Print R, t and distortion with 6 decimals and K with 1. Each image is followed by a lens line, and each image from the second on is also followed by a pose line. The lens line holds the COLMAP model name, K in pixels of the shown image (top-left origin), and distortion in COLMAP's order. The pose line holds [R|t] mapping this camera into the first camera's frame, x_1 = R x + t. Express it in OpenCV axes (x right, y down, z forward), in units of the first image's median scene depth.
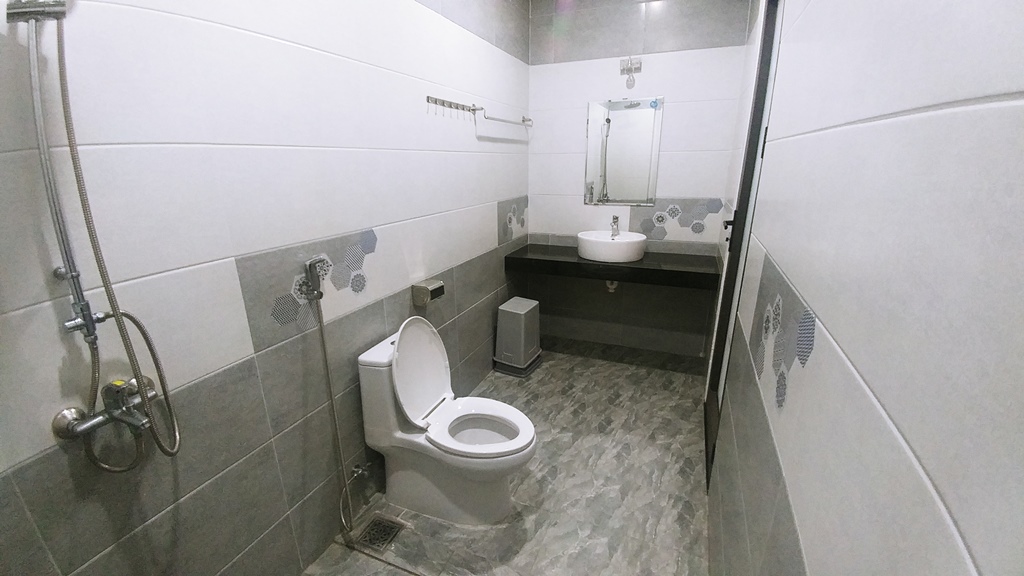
lens RADIAL K [[416.3, 0, 512.8], [0, 416.3, 295.8], [0, 0, 1]] dist [0.010862, -0.034361]
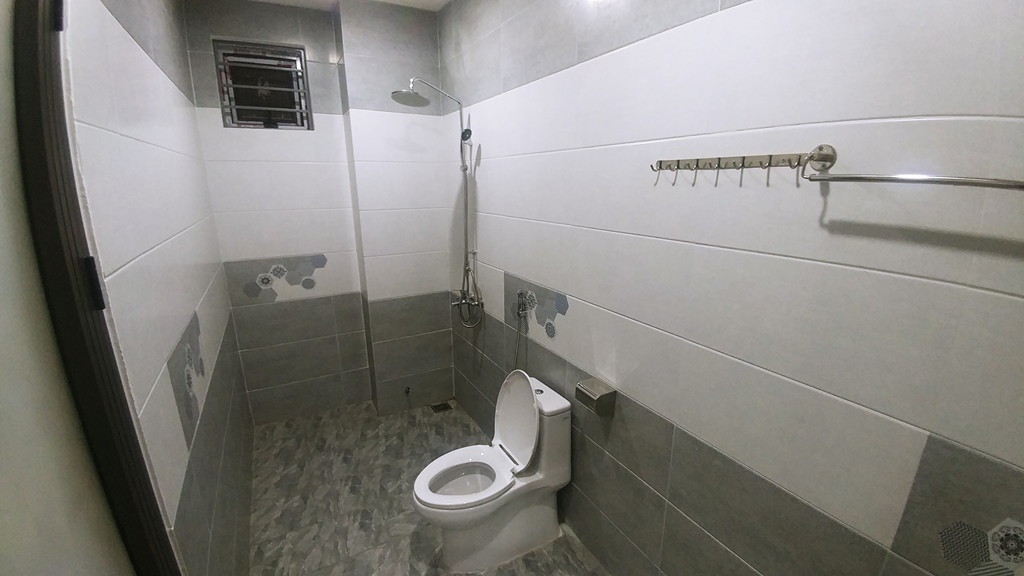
lens RADIAL K [[416.3, 0, 512.8], [0, 416.3, 295.8], [0, 0, 1]] dist [0.010862, -0.034361]
pose [[-0.619202, 0.208550, -0.757031, 0.597022], [-0.240142, 0.867601, 0.435431, -0.623114], [0.747610, 0.451414, -0.487138, 1.477326]]
